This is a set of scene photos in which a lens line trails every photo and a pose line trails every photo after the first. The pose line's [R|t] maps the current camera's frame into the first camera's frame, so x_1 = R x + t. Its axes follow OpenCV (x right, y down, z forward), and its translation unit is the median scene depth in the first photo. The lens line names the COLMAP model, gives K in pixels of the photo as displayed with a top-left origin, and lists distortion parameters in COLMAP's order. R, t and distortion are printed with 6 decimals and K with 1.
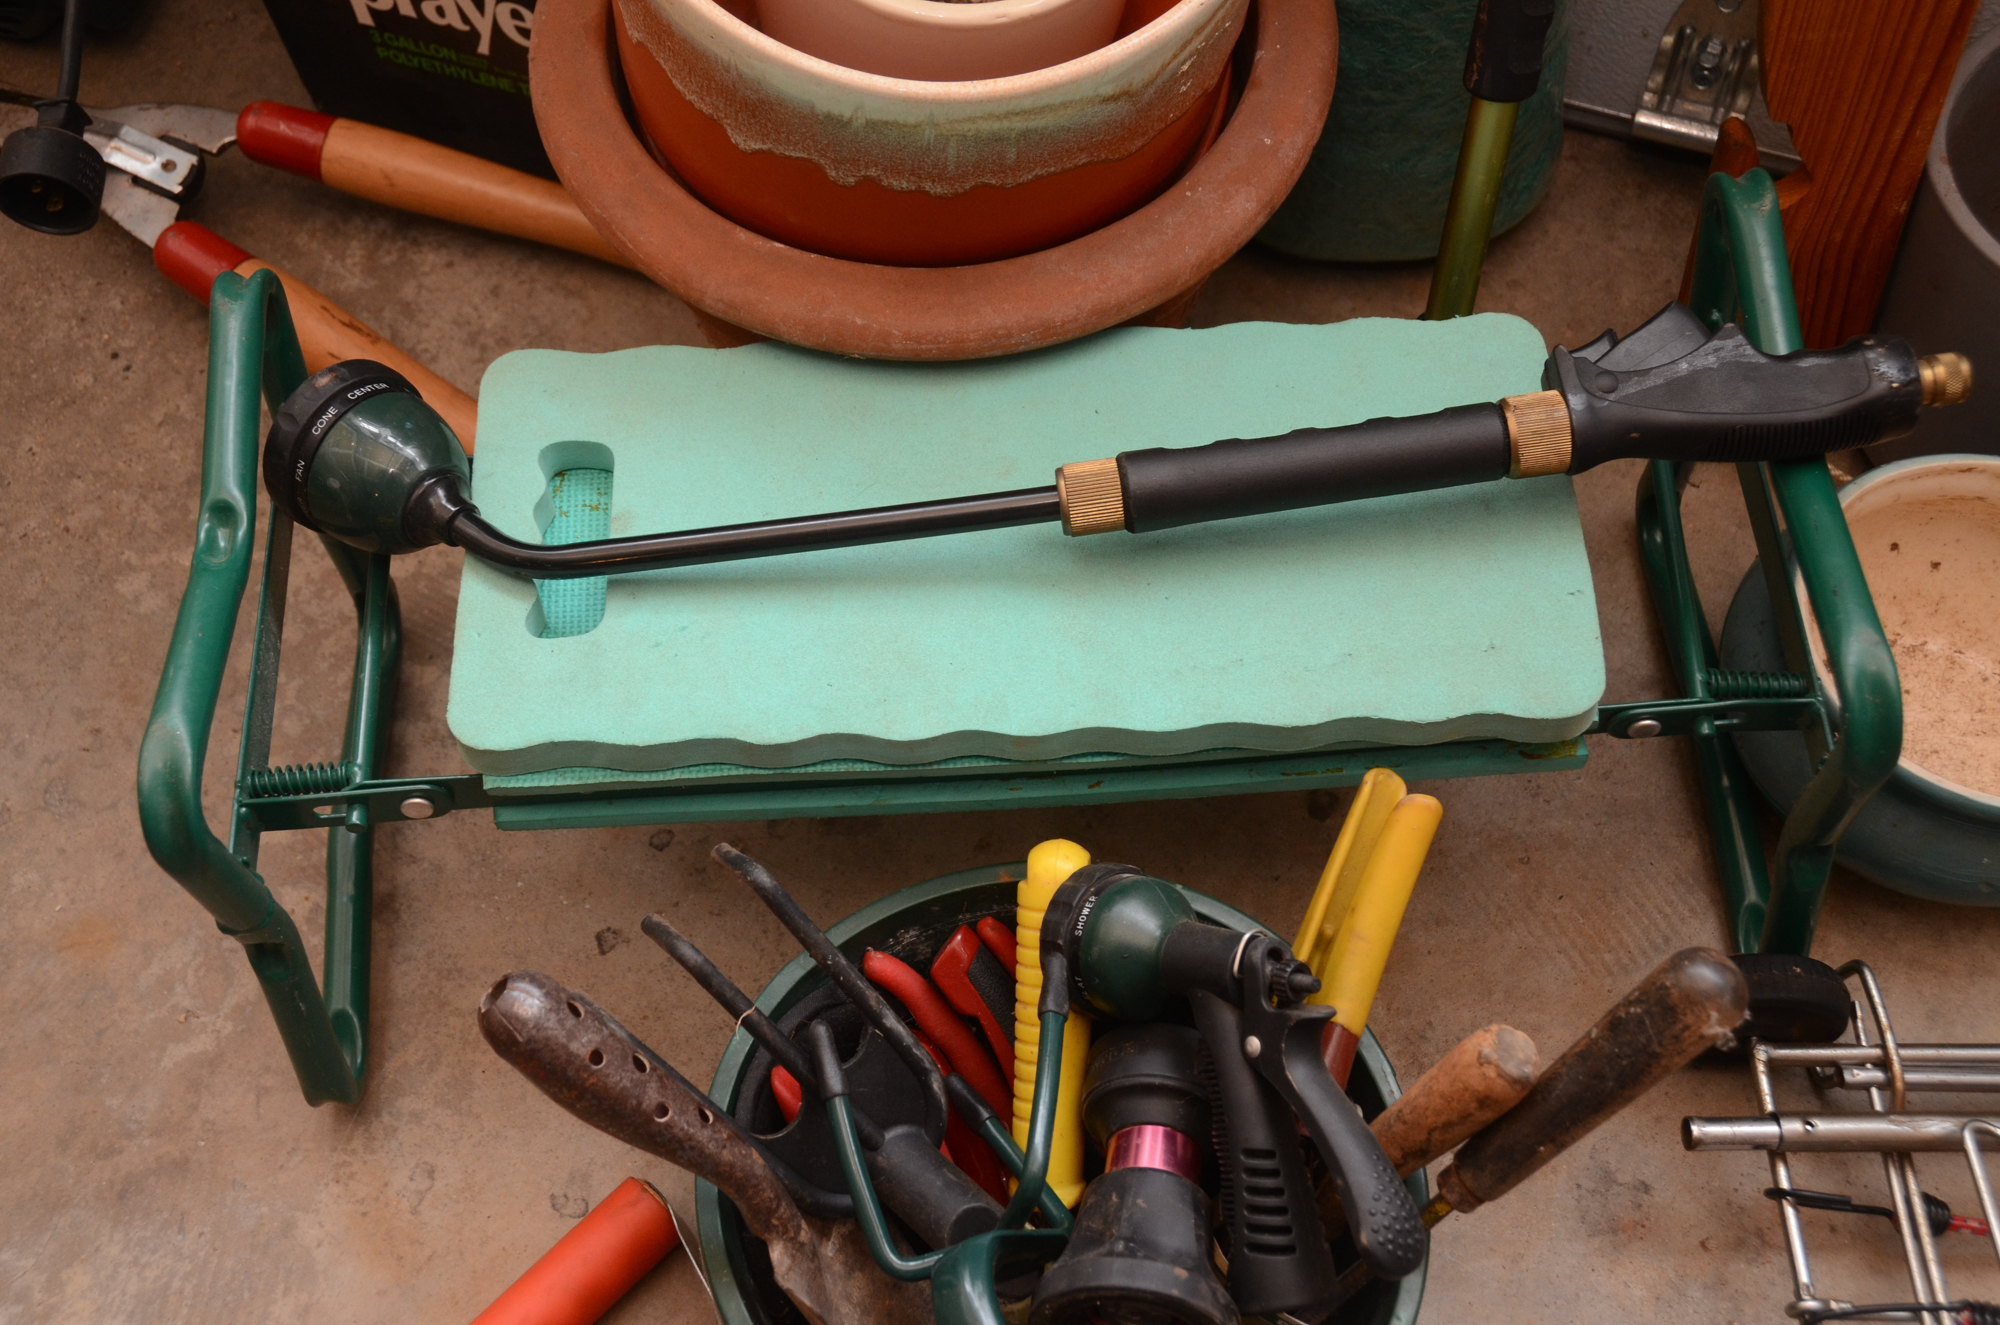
lens RADIAL K [[2423.8, 0, 981.4], [0, 2423.8, 655.8], [0, 0, 1]] dist [0.059951, 0.000000]
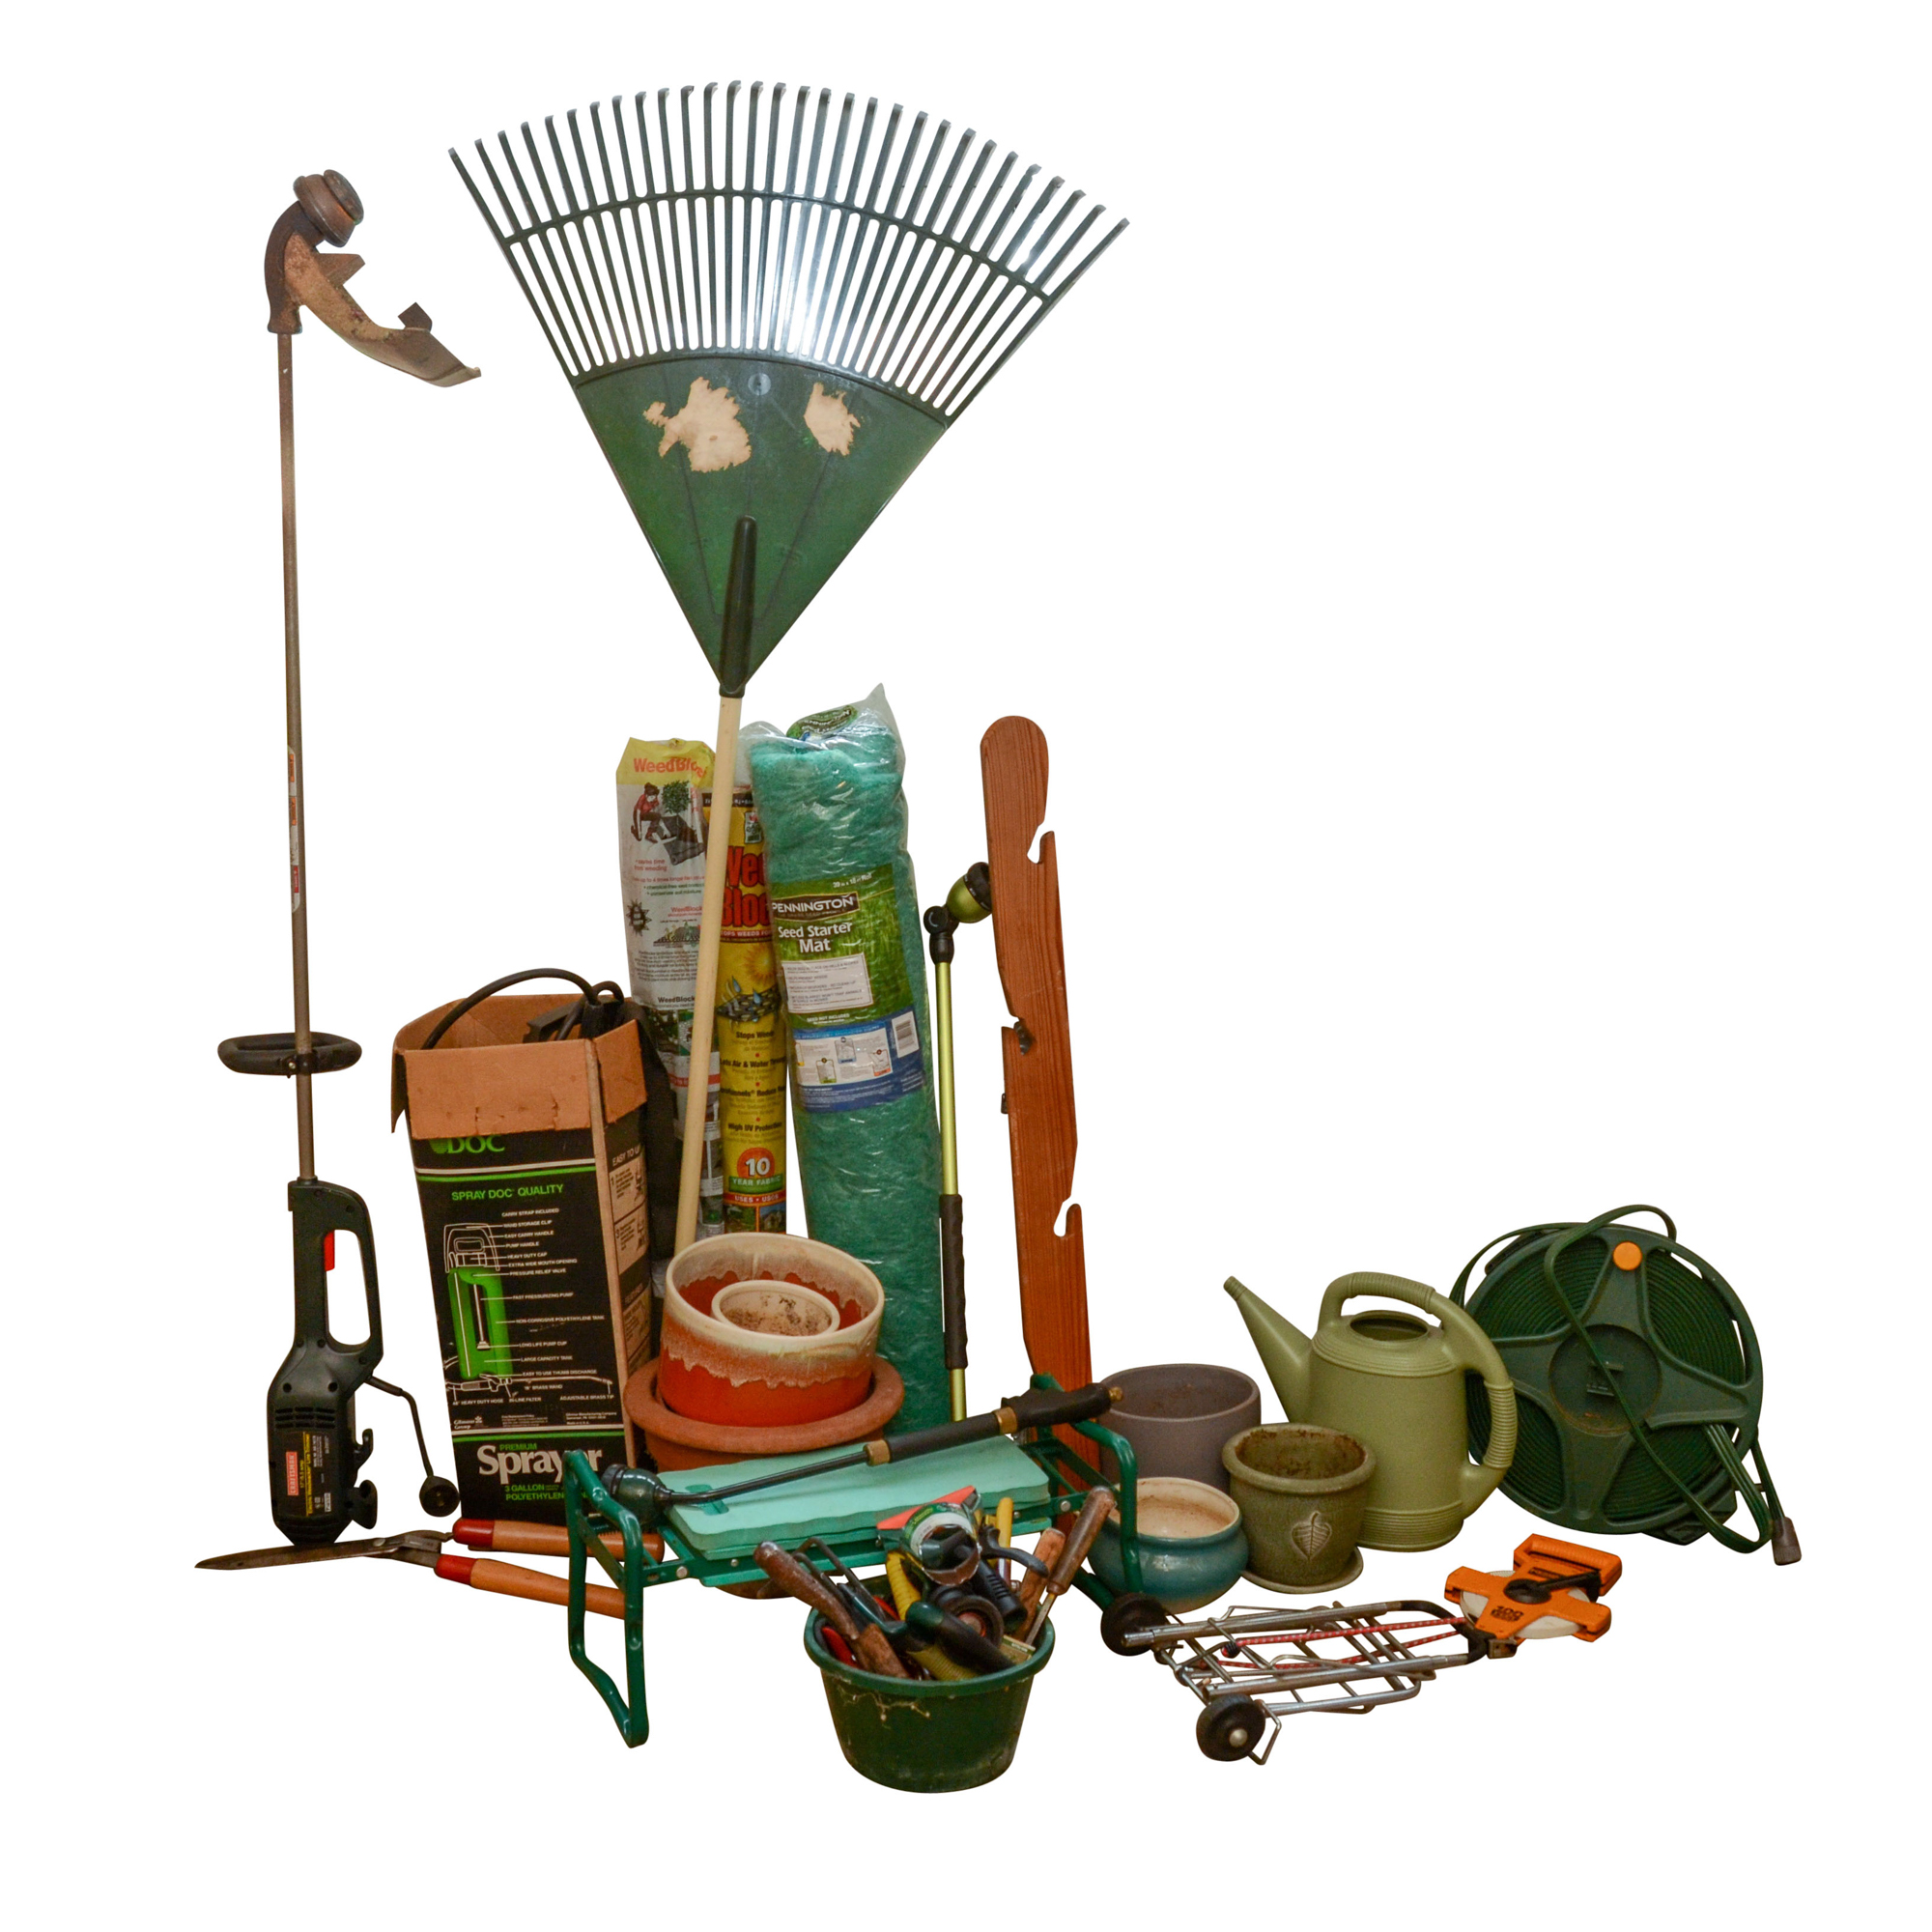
lens RADIAL K [[2595.7, 0, 928.3], [0, 2595.7, 1006.7], [0, 0, 1]] dist [-0.090000, 0.000000]
pose [[0.942652, -0.053358, 0.329486, -0.910932], [0.272664, 0.692461, -0.667946, 1.693033], [-0.192516, 0.719479, 0.667298, -1.562619]]
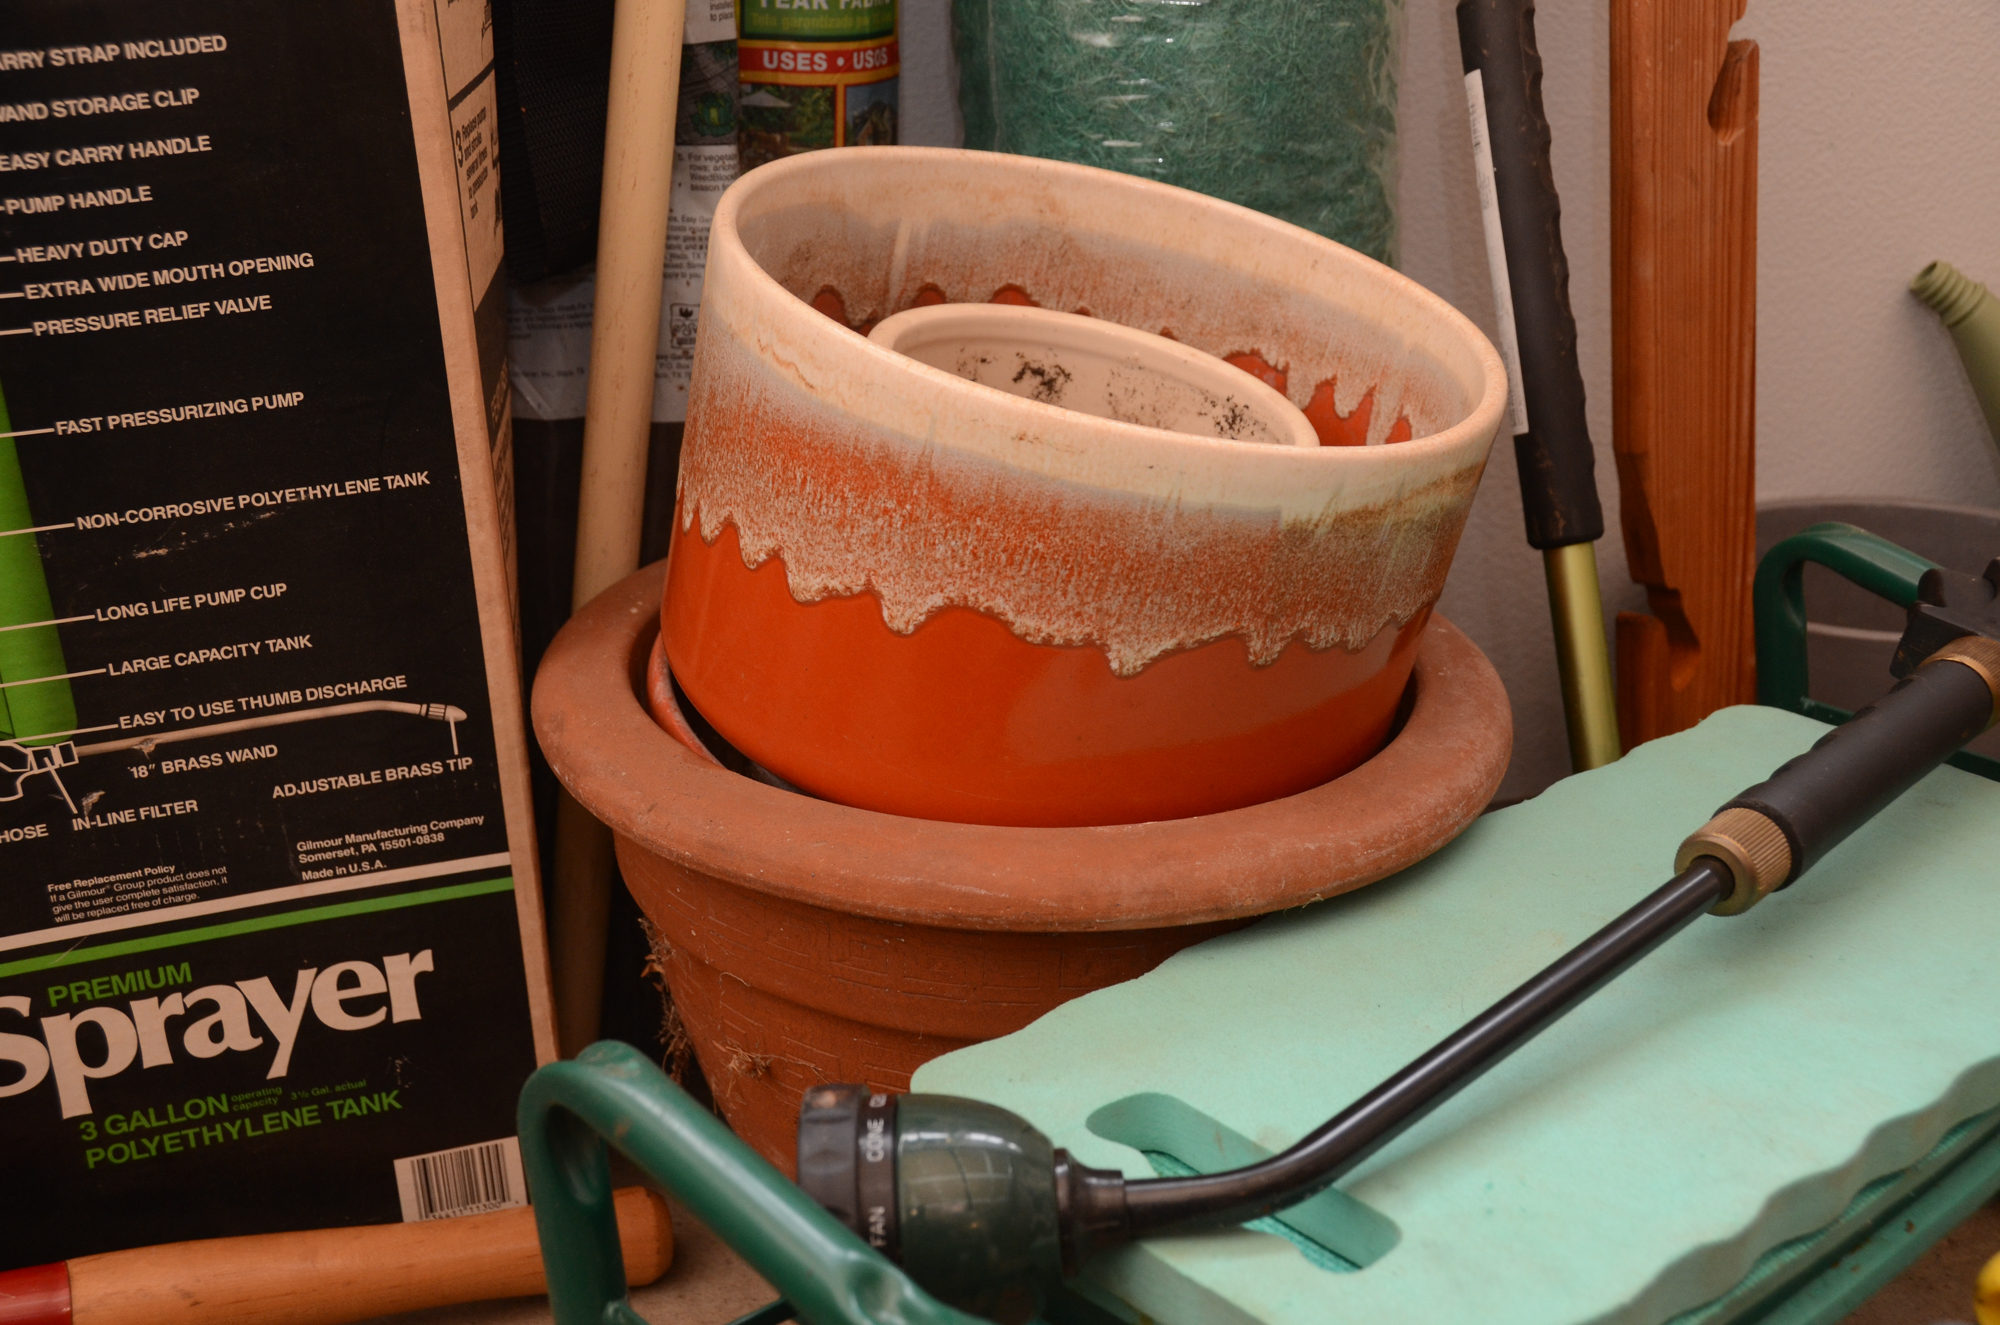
lens RADIAL K [[2345.0, 0, 971.6], [0, 2345.0, 710.1], [0, 0, 1]] dist [0.035494, 0.000000]
pose [[0.766842, -0.213794, 0.605182, -0.583802], [0.524914, 0.751496, -0.399648, 0.072956], [-0.369350, 0.624136, 0.688502, 0.502796]]
